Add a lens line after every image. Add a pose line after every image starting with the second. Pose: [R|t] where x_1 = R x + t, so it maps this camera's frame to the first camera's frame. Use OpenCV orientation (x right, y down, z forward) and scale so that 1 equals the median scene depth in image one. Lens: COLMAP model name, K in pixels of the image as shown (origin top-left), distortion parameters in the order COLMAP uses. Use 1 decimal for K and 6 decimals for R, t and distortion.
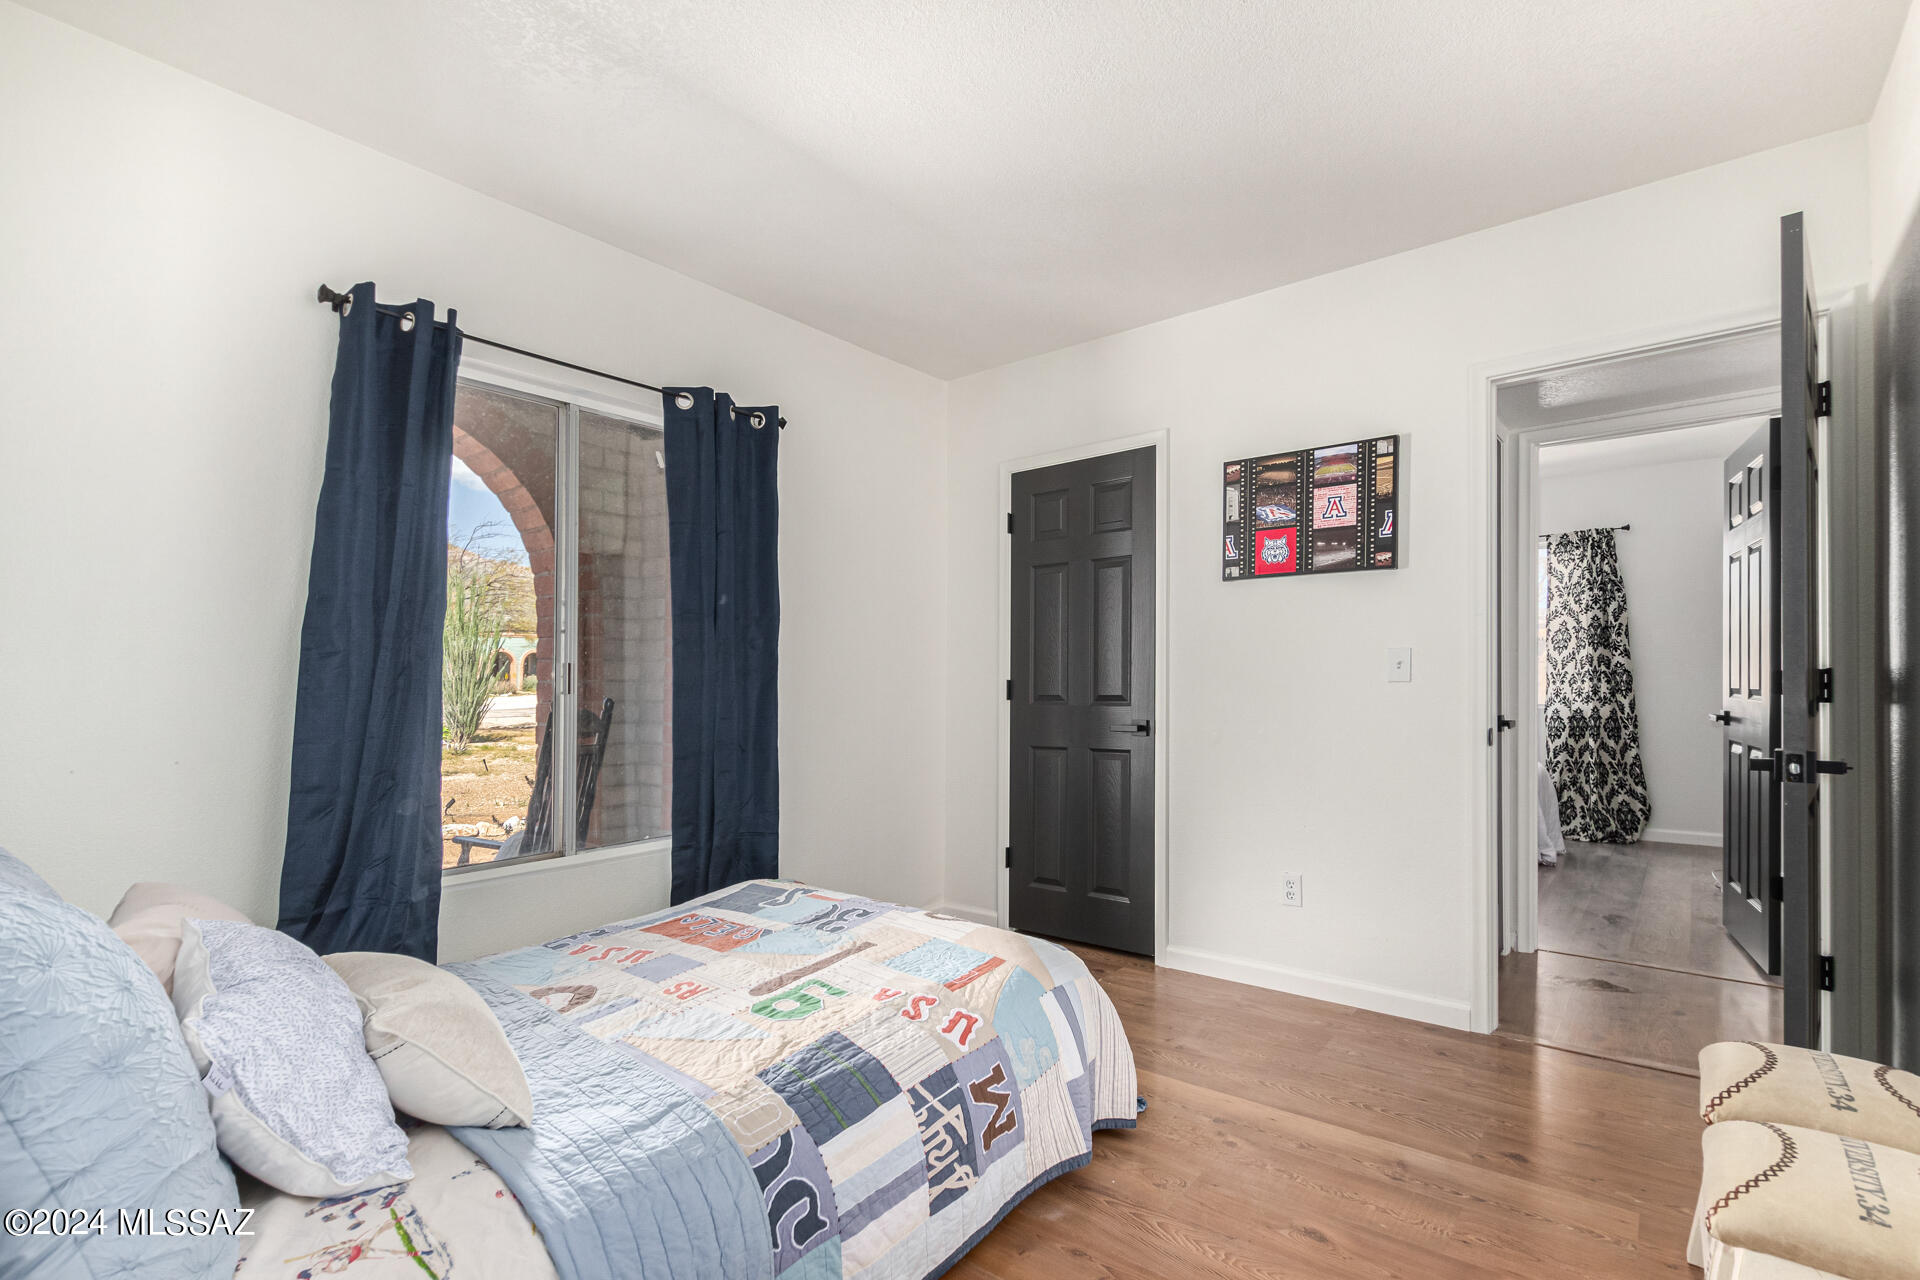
lens RADIAL K [[884.4, 0, 955.8], [0, 884.4, 634.9], [0, 0, 1]] dist [0.005009, -0.000185]
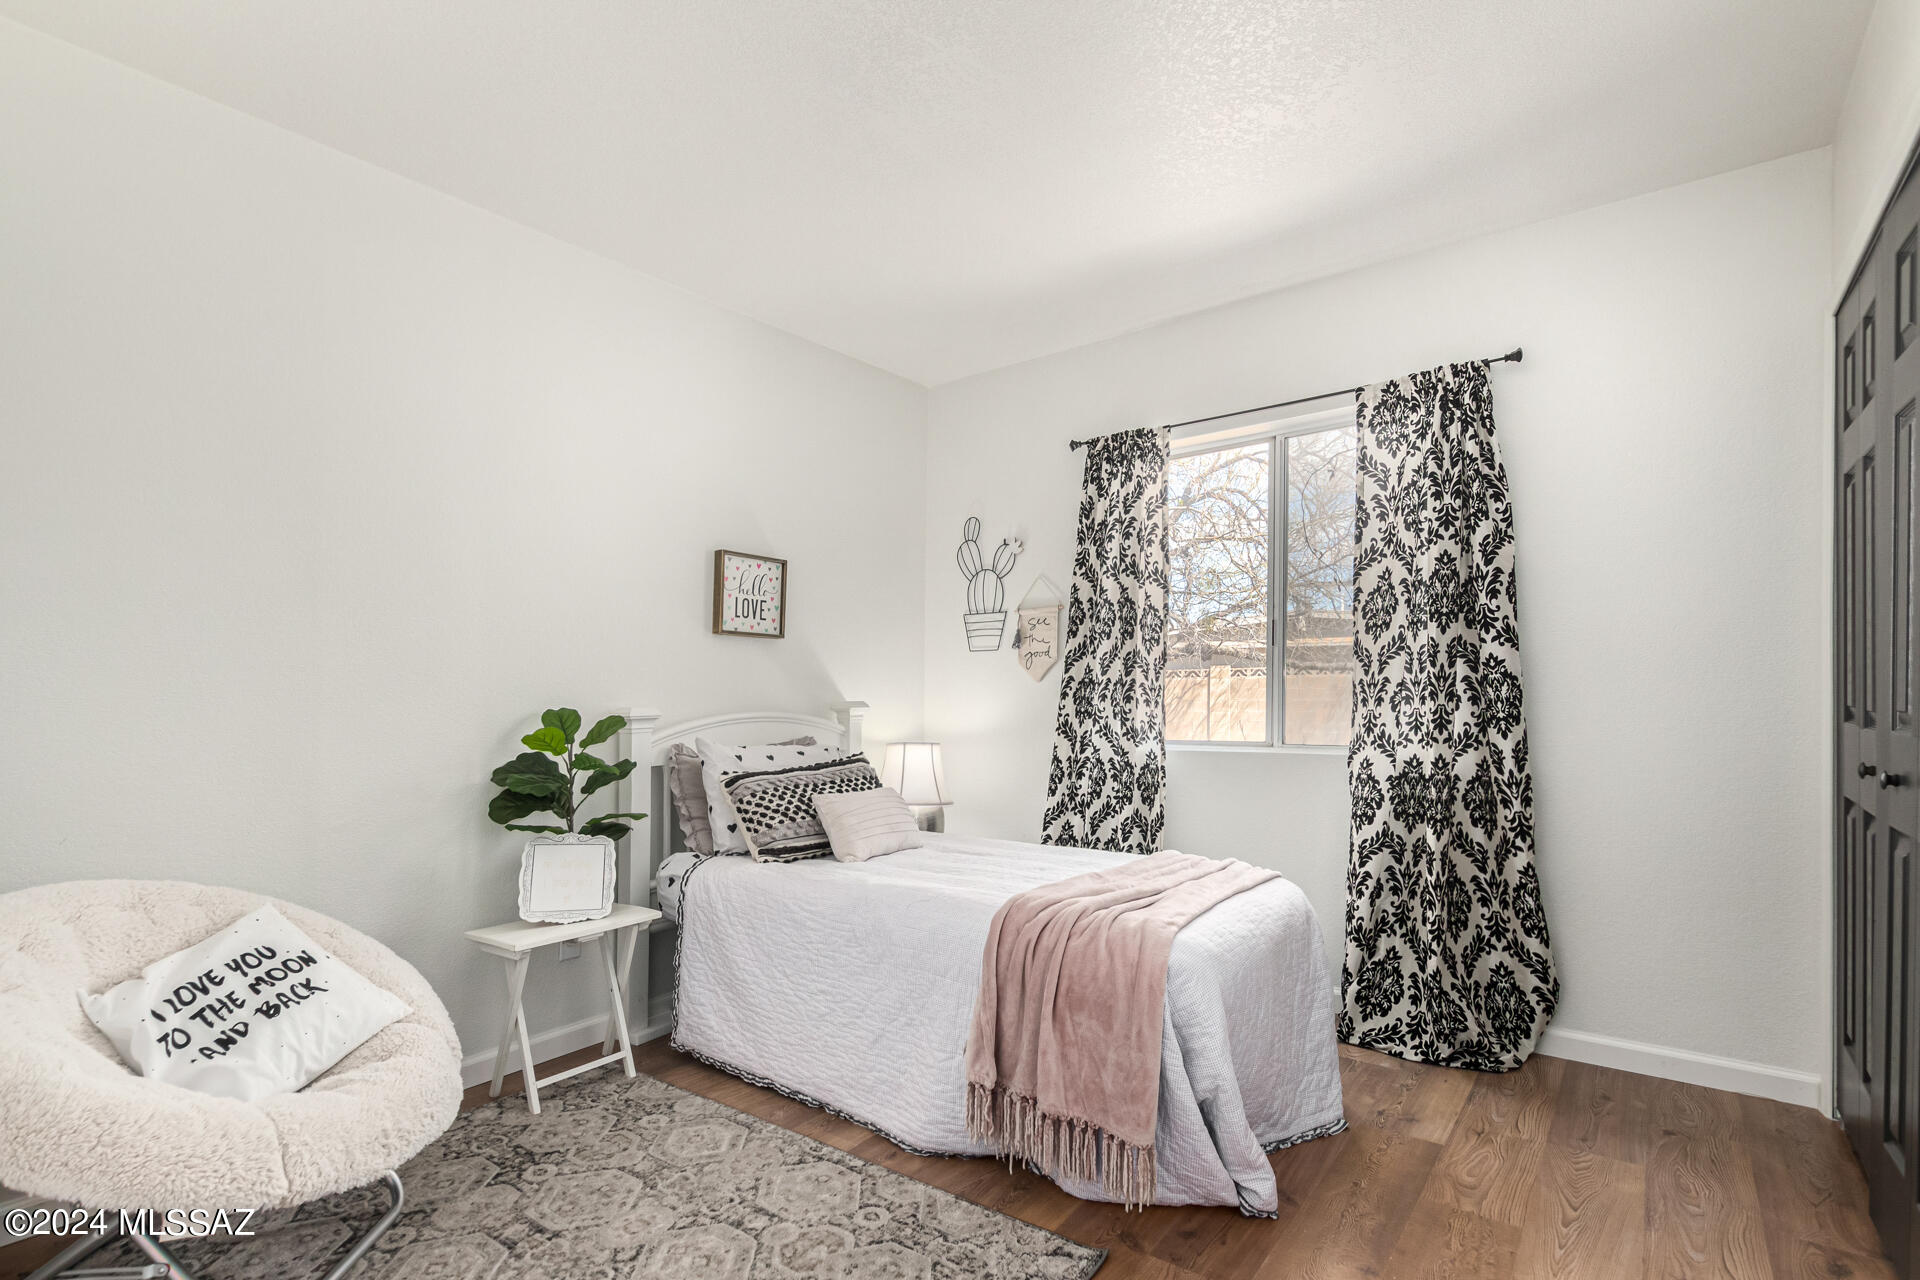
lens RADIAL K [[884.4, 0, 961.8], [0, 884.4, 660.9], [0, 0, 1]] dist [0.005009, -0.000185]
pose [[0.999486, -0.001954, 0.032011, 0.461237], [0.001366, 0.999830, 0.018370, 0.024181], [-0.032042, -0.018317, 0.999319, 0.557616]]
